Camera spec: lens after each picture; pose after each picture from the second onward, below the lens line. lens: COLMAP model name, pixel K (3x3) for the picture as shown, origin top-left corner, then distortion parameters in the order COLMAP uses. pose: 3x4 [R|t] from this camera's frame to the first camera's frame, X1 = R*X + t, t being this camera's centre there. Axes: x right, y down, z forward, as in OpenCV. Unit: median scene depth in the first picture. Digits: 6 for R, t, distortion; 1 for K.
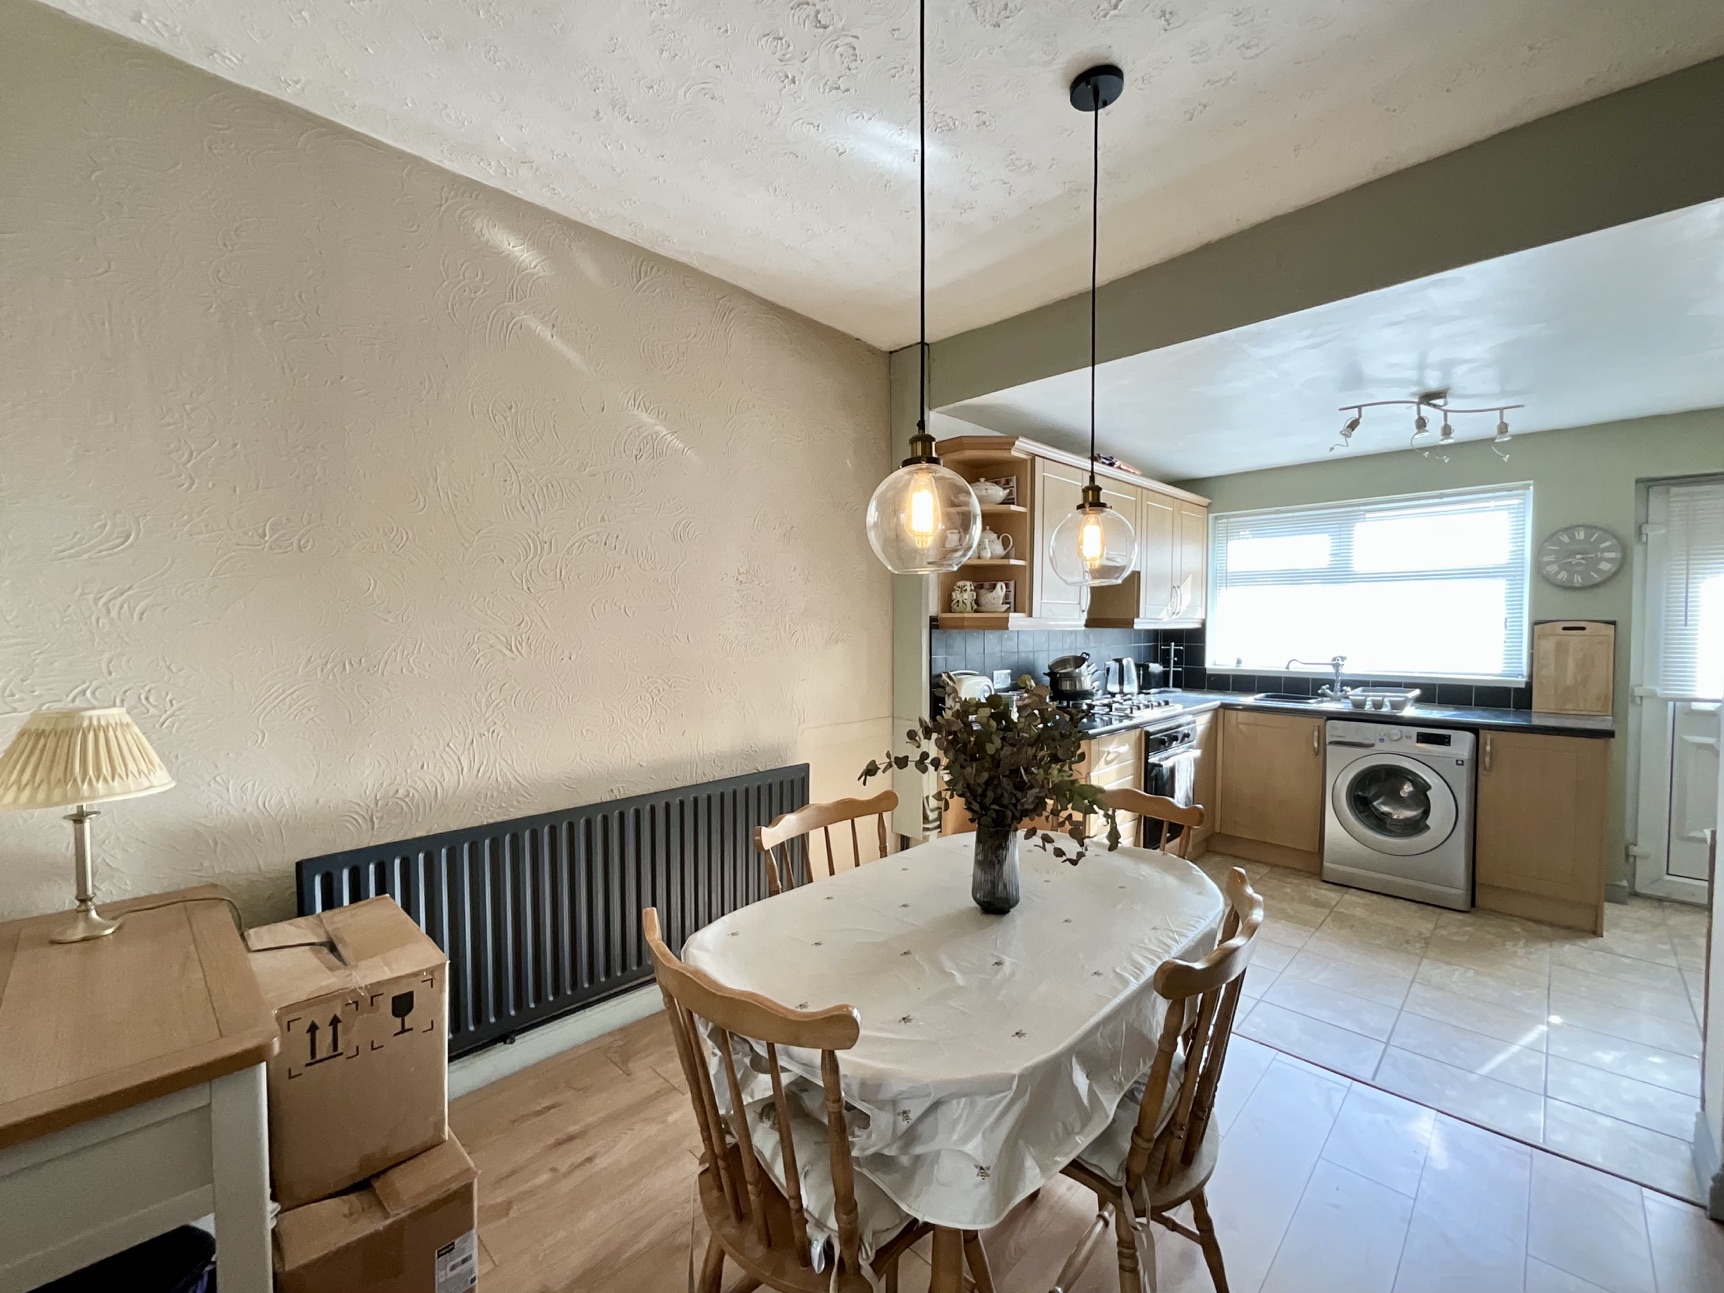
lens RADIAL K [[717.8, 0, 875.1], [0, 717.8, 652.0], [0, 0, 1]] dist [0.028600, -0.009059]
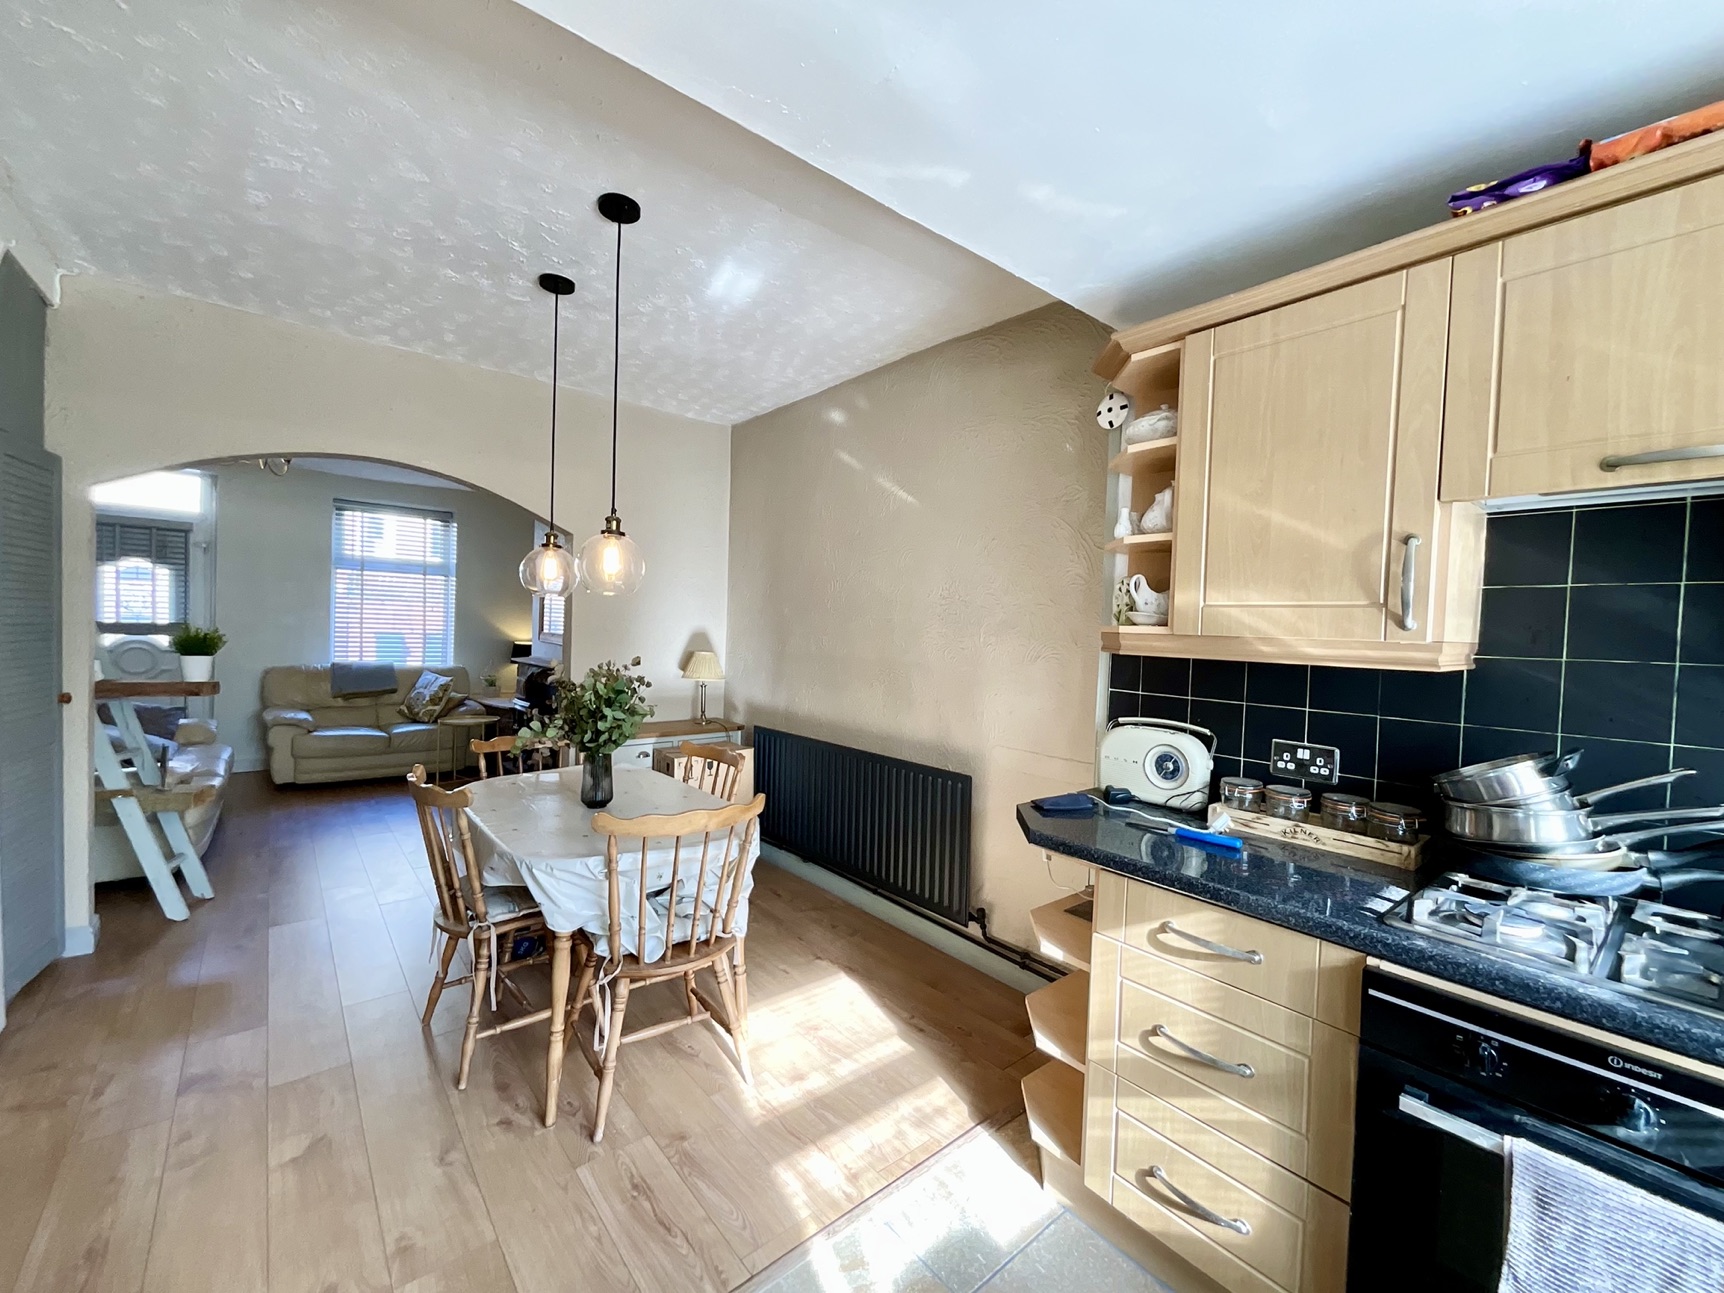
lens RADIAL K [[695.0, 0, 864.3], [0, 695.0, 652.5], [0, 0, 1]] dist [-0.001515, -0.000277]
pose [[-0.105239, 0.031438, -0.993950, 0.682913], [-0.073270, 0.996538, 0.039278, -0.034163], [0.991744, 0.076960, -0.102571, 0.742126]]
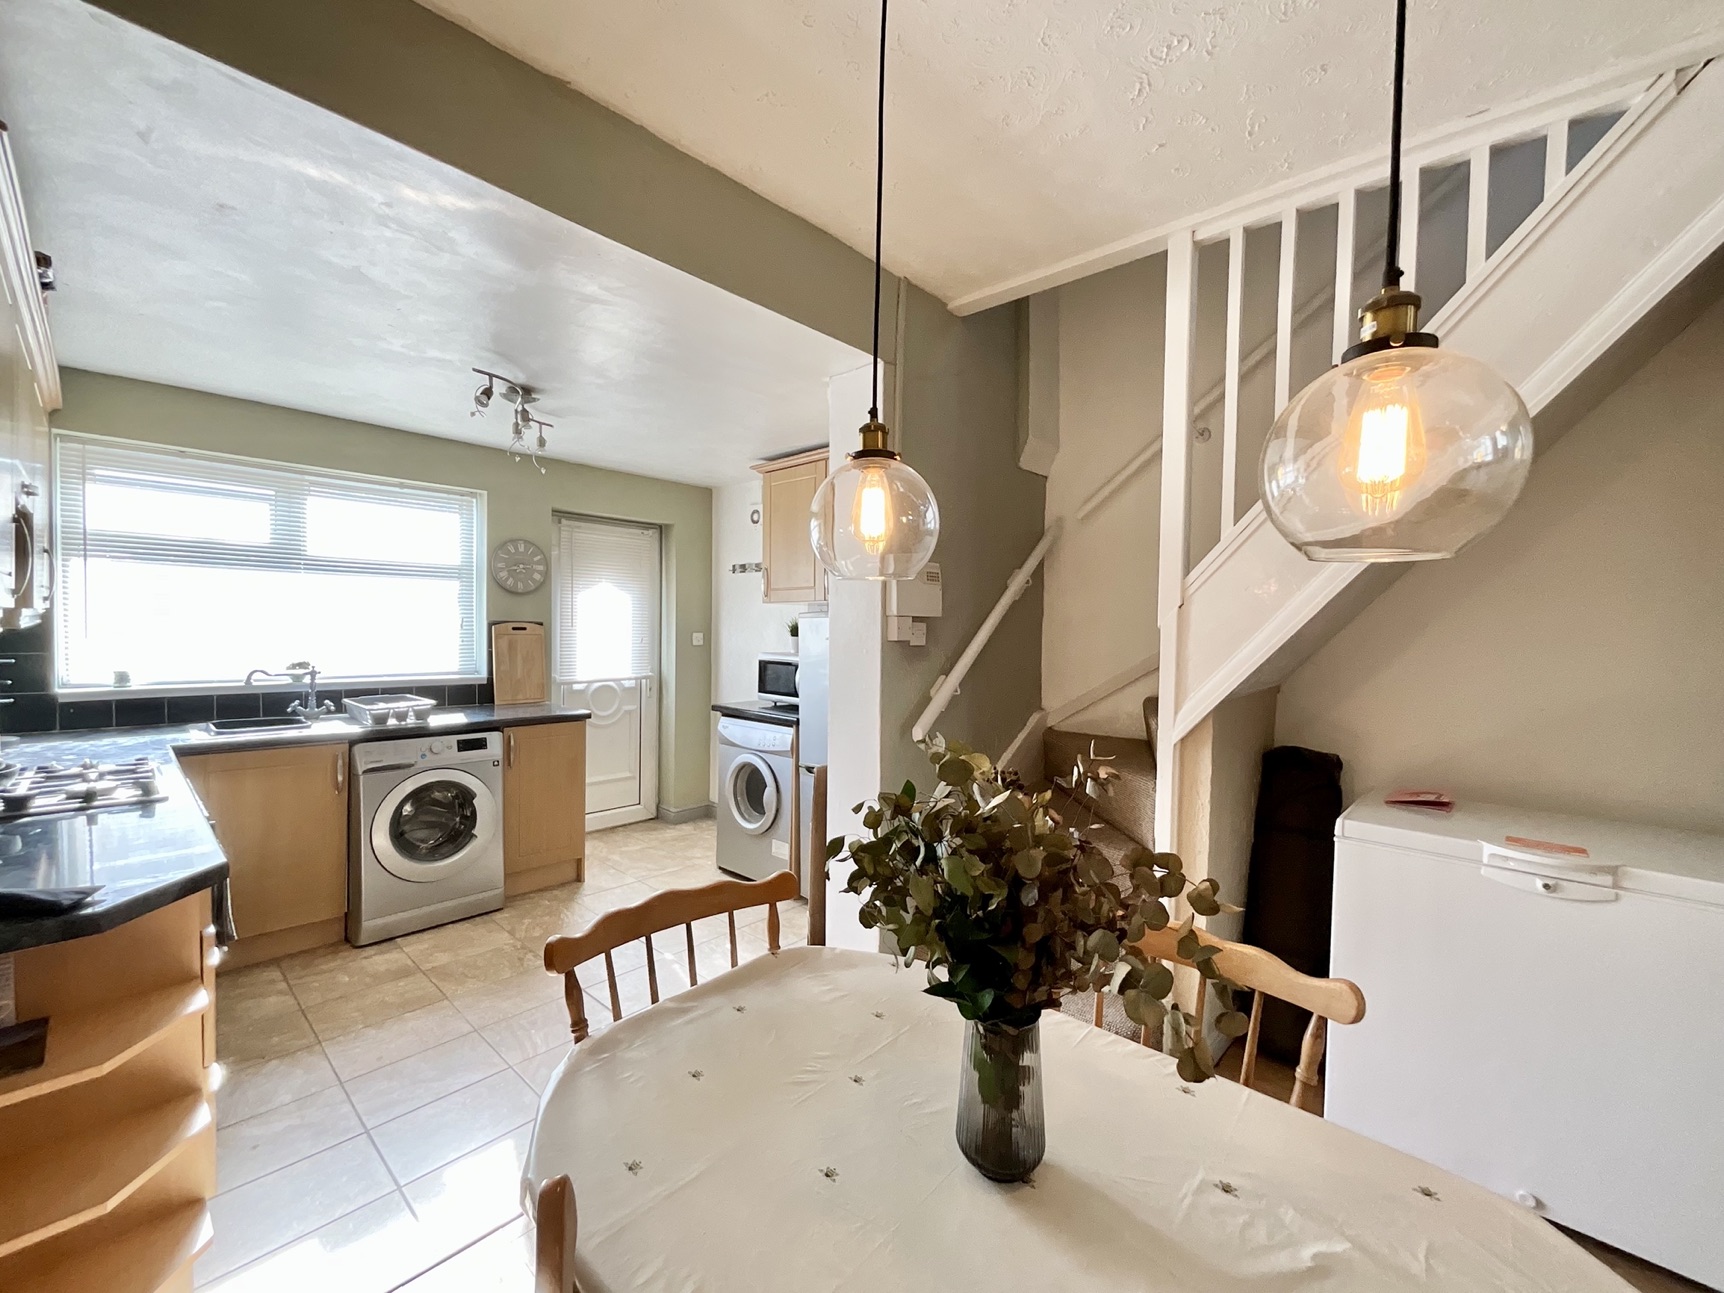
lens RADIAL K [[695.0, 0, 864.3], [0, 695.0, 652.5], [0, 0, 1]] dist [-0.001515, -0.000277]
pose [[-0.028345, -0.037327, 0.998901, -0.151341], [0.019015, 0.999102, 0.037874, -0.025535], [-0.999417, 0.020068, -0.027610, 0.485979]]
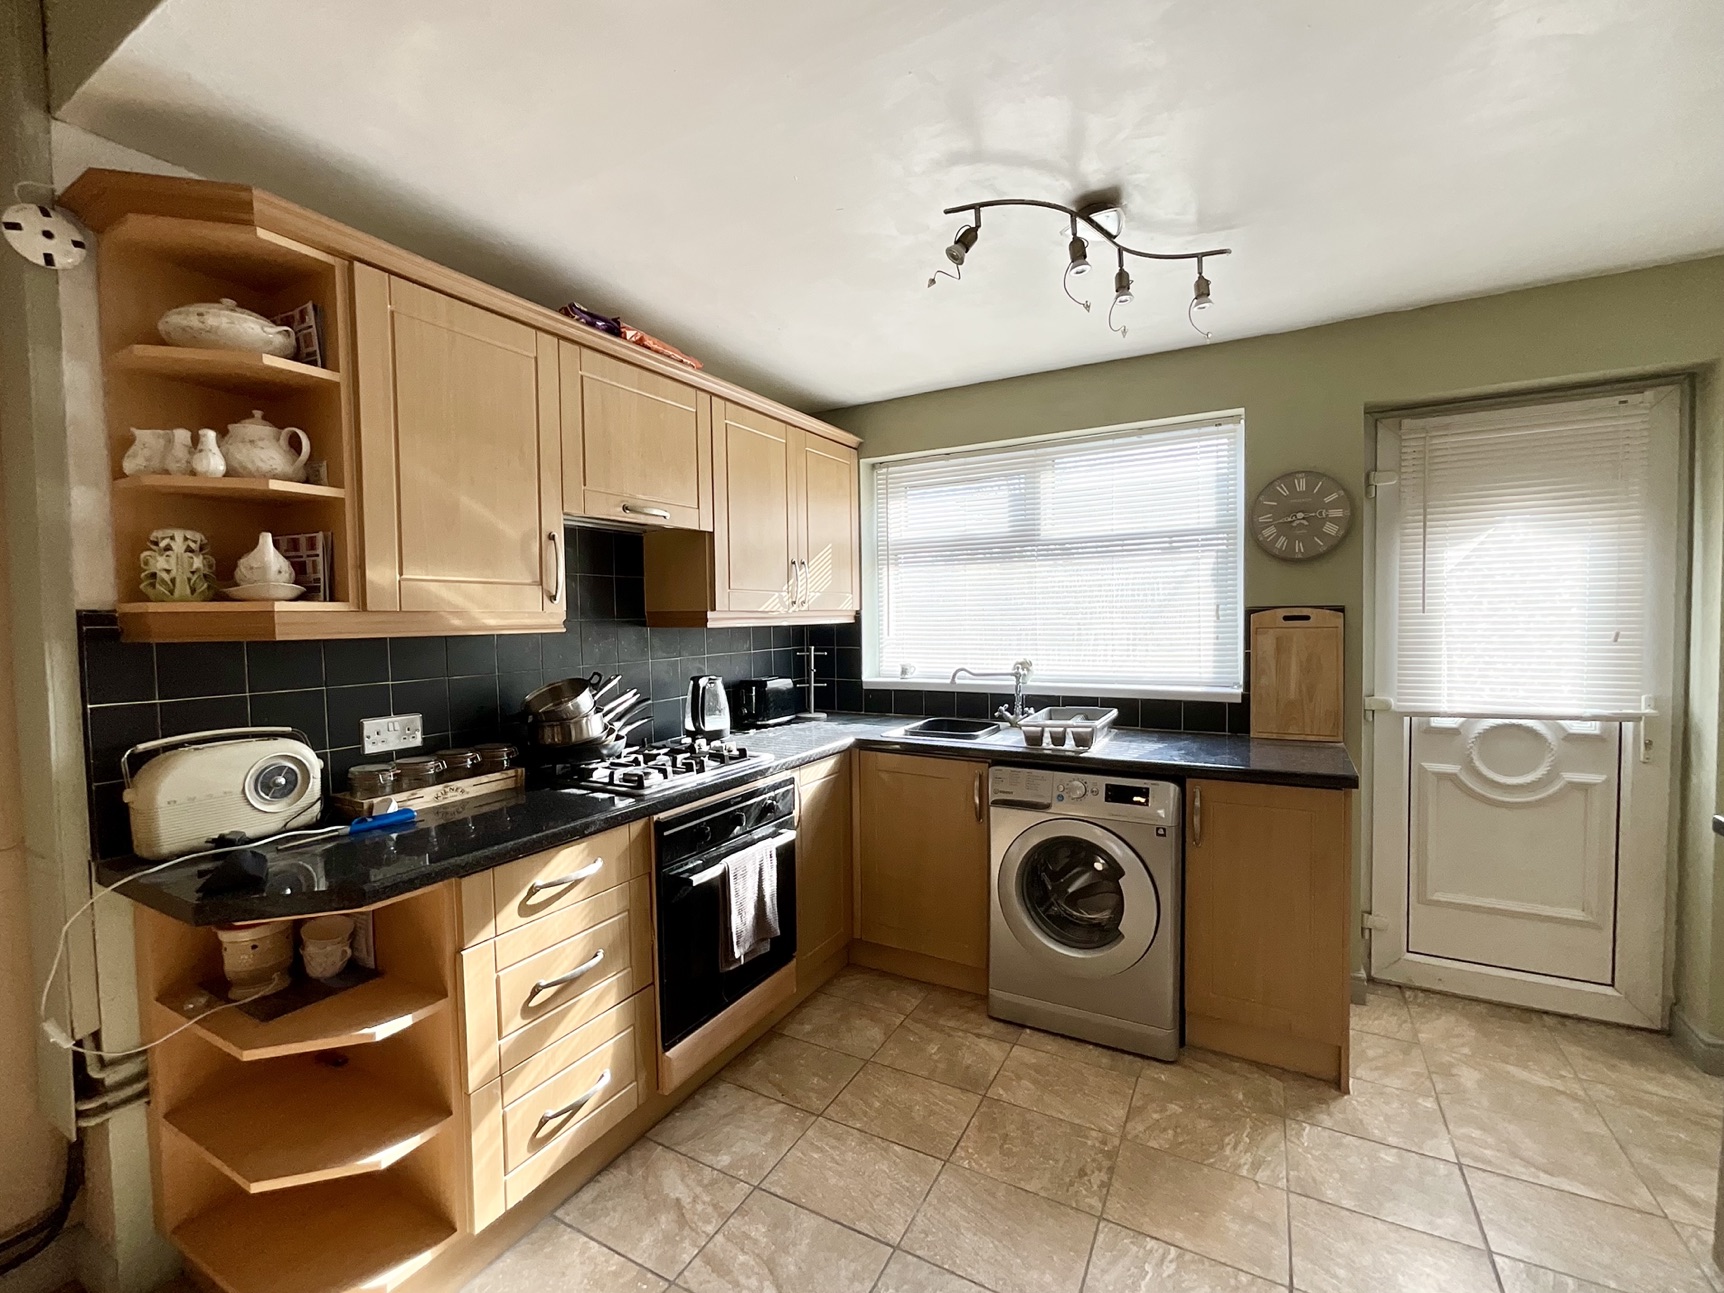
lens RADIAL K [[743.4, 0, 858.3], [0, 743.4, 649.5], [0, 0, 1]] dist [-0.001098, 0.000007]
pose [[0.966483, -0.025793, 0.255432, 0.362600], [0.024941, 0.999667, 0.006573, -0.016960], [-0.255516, 0.000018, 0.966805, 0.414039]]
